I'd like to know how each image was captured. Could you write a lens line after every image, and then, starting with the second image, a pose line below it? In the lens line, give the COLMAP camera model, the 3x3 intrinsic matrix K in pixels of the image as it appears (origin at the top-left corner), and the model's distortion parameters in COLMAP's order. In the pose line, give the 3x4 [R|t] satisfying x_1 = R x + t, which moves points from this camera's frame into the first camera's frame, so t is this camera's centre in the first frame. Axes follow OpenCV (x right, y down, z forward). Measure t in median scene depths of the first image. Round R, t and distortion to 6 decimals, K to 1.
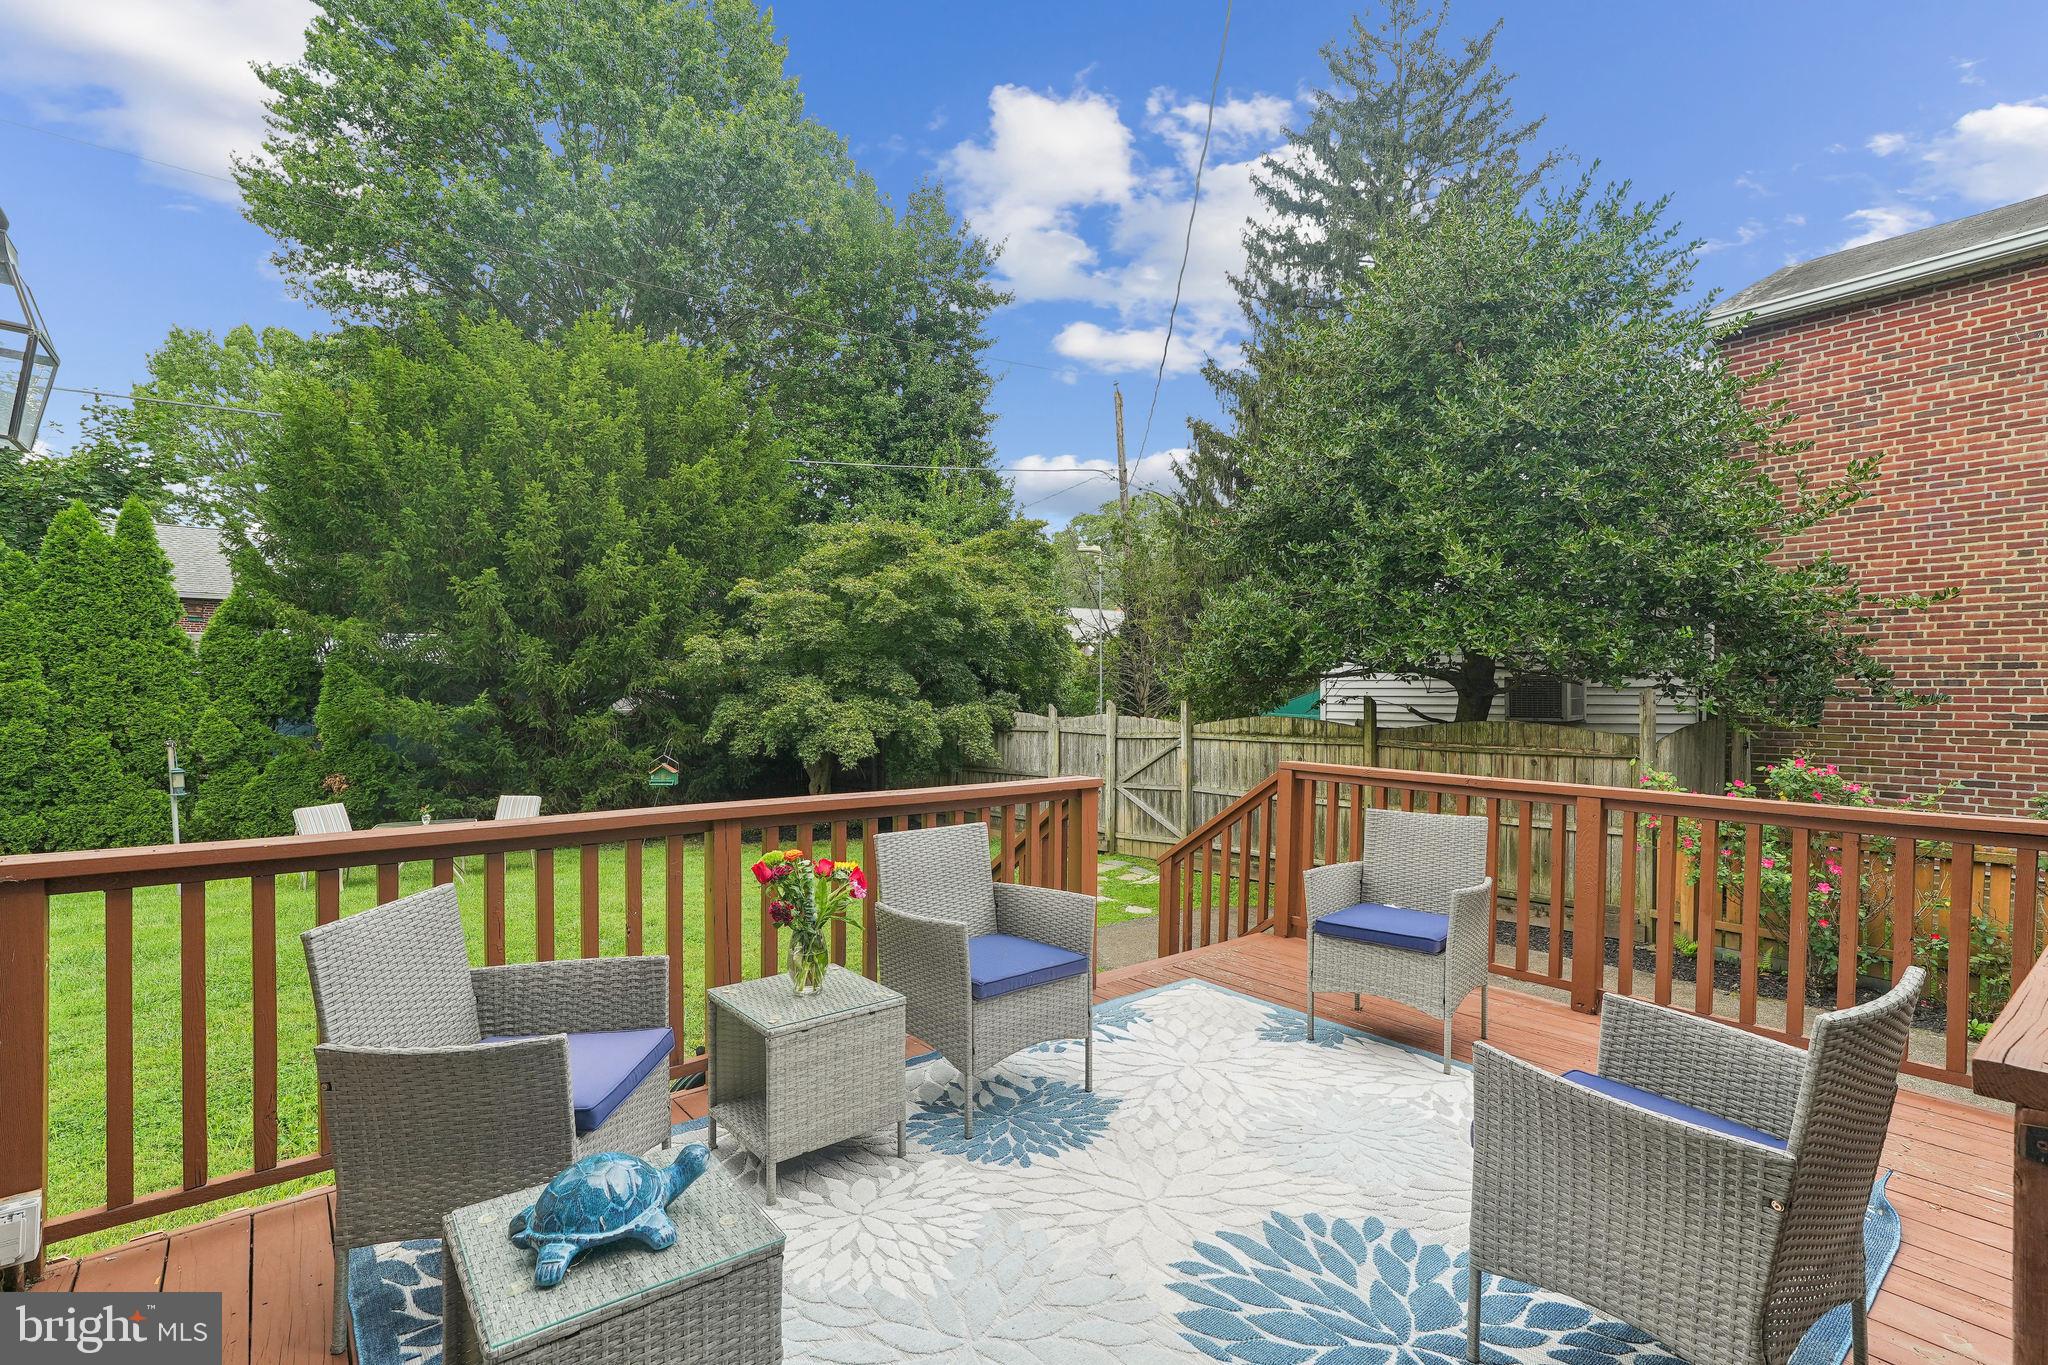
lens RADIAL K [[922.6, 0, 1024.0], [0, 922.6, 682.5], [0, 0, 1]] dist [-0.011752, 0.019159]
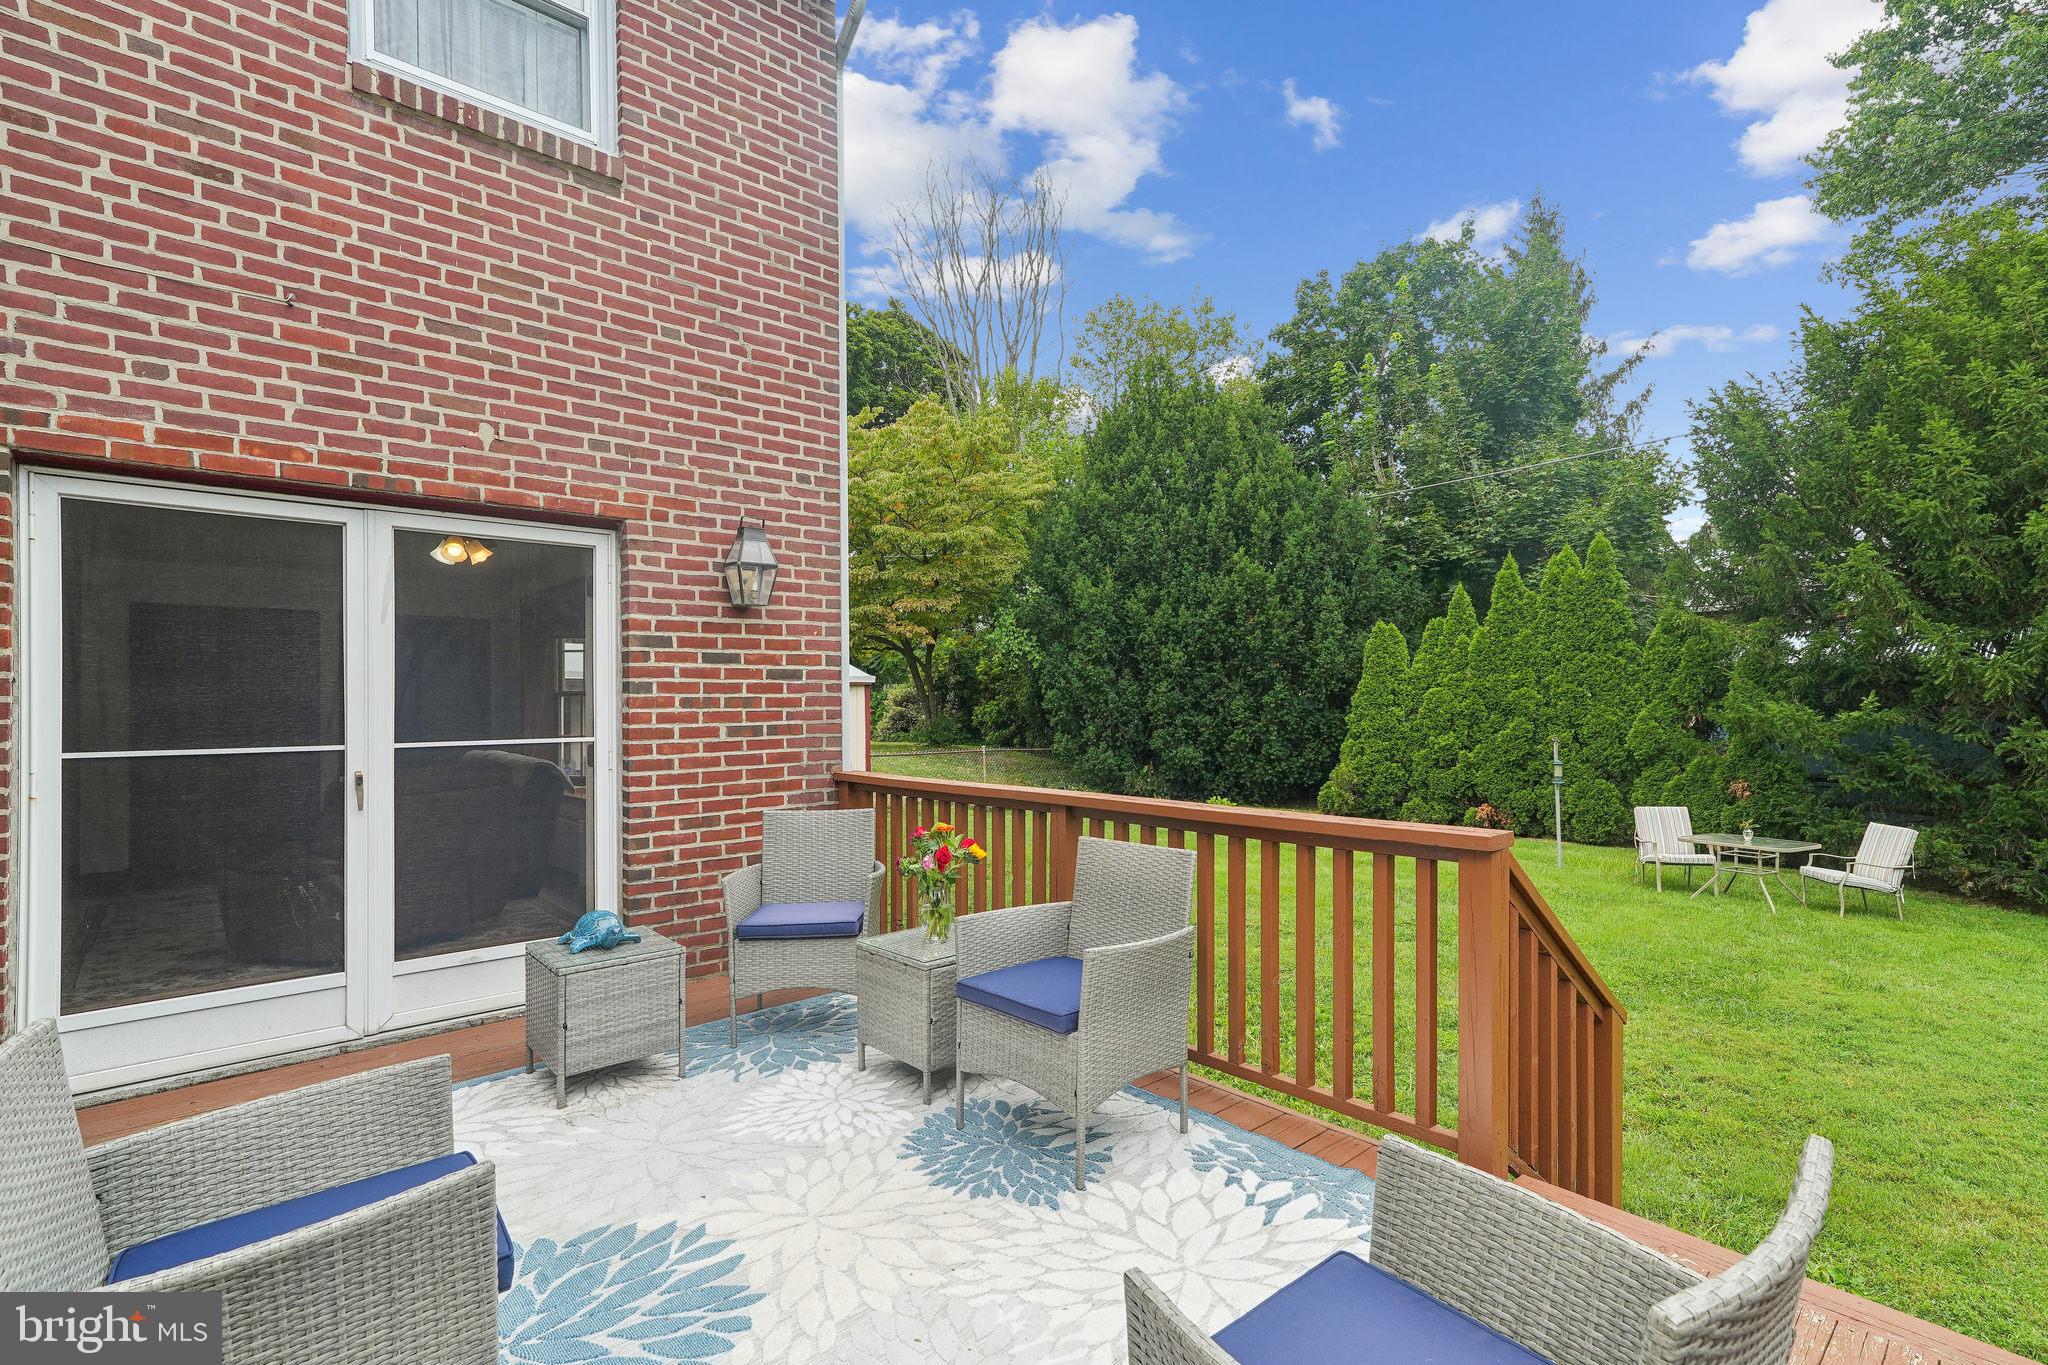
lens RADIAL K [[922.6, 0, 1024.0], [0, 922.6, 682.5], [0, 0, 1]] dist [-0.011752, 0.019159]
pose [[0.084378, -0.019035, -0.996252, 0.178204], [0.014567, 0.999734, -0.017868, 0.002543], [0.996327, -0.013005, 0.084633, 0.179618]]
